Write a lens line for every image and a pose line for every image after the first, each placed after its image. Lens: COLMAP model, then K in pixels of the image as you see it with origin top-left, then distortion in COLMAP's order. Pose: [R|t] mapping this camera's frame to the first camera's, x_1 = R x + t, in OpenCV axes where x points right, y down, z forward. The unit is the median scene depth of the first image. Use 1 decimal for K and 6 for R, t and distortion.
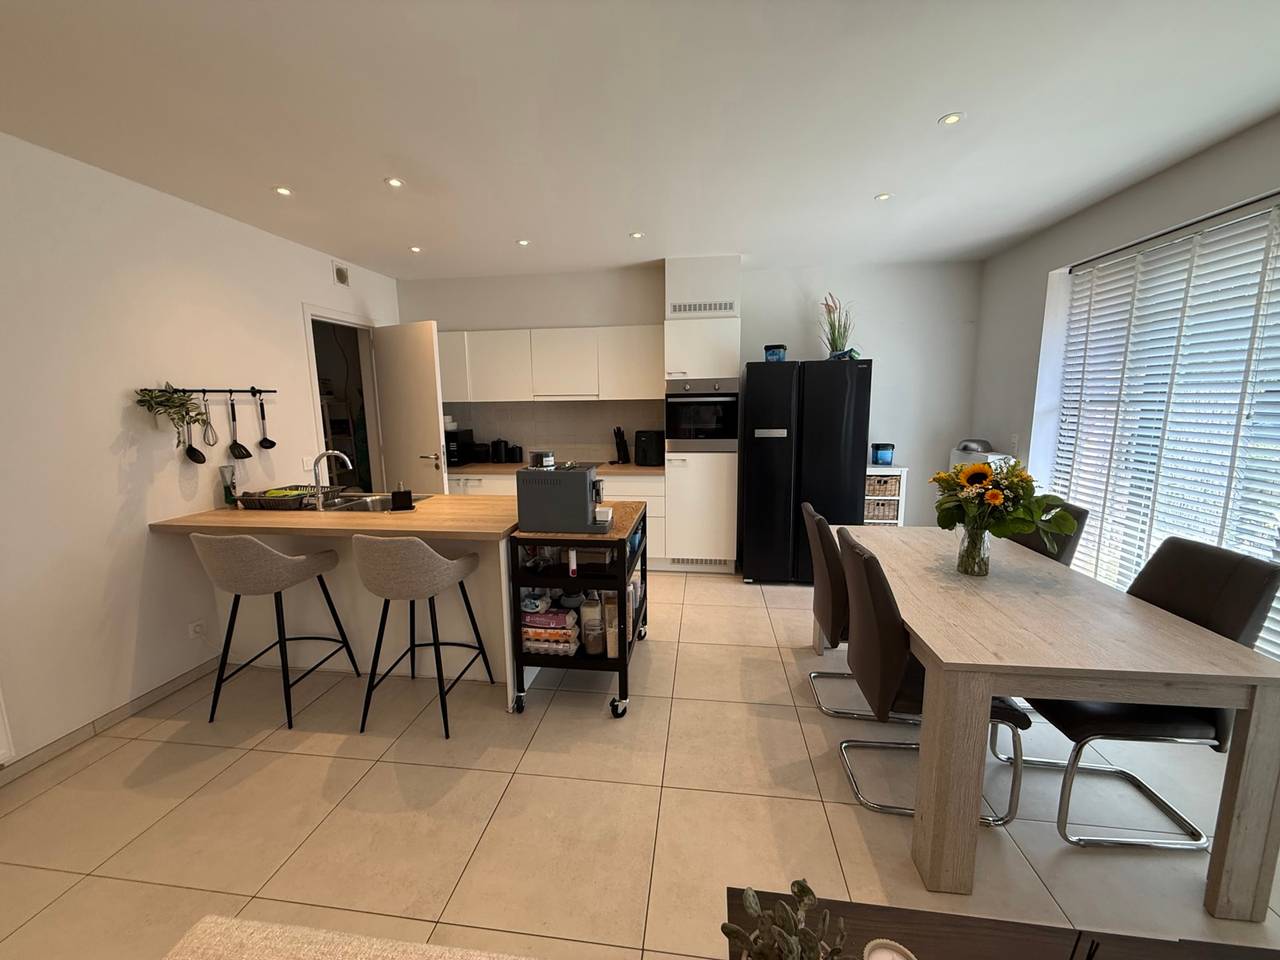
lens RADIAL K [[509.6, 0, 636.4], [0, 509.6, 479.7], [0, 0, 1]] dist [0.000608, -0.000362]
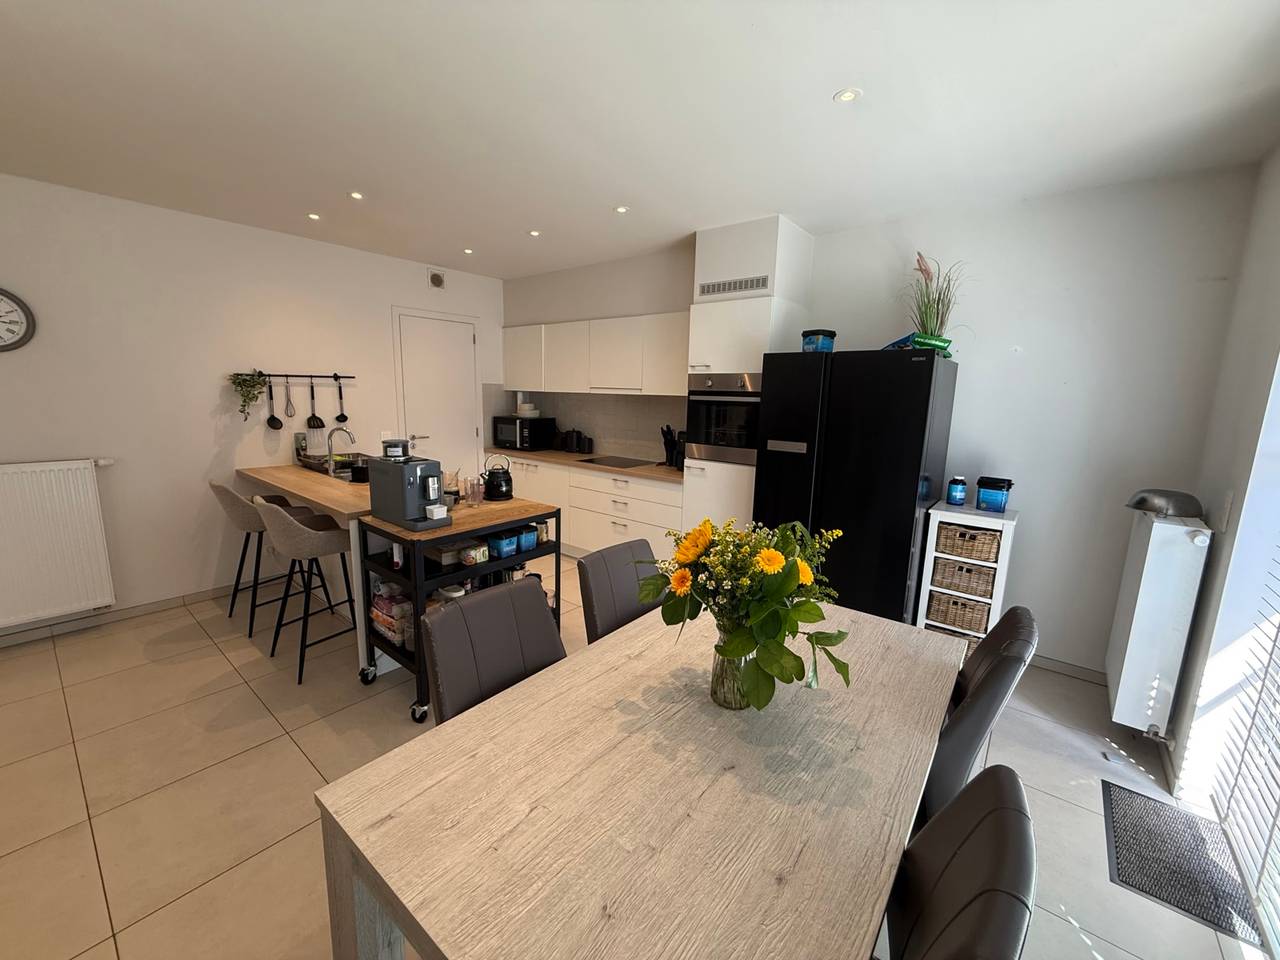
lens RADIAL K [[509.6, 0, 636.4], [0, 509.6, 479.7], [0, 0, 1]] dist [0.000608, -0.000362]
pose [[0.852983, 0.123286, -0.507170, 0.513013], [-0.115463, 0.992199, 0.047000, -0.056963], [0.509008, 0.018469, 0.860564, 0.252445]]
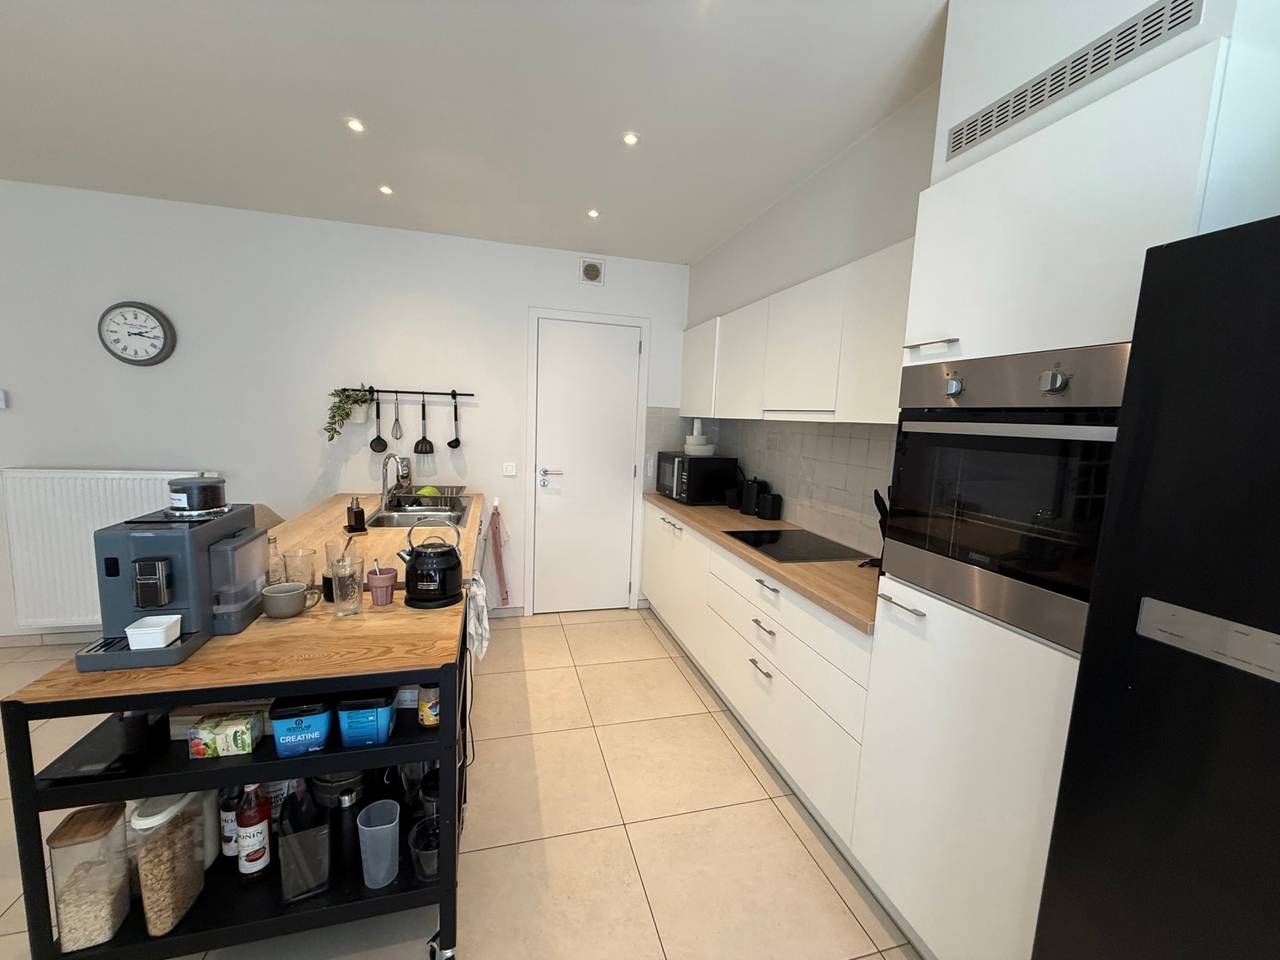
lens RADIAL K [[509.6, 0, 636.4], [0, 509.6, 479.7], [0, 0, 1]] dist [0.000608, -0.000362]
pose [[0.392064, 0.143564, -0.908667, 0.359668], [-0.189703, 0.979135, 0.072846, -0.131355], [0.900166, 0.143817, 0.411118, 0.824145]]
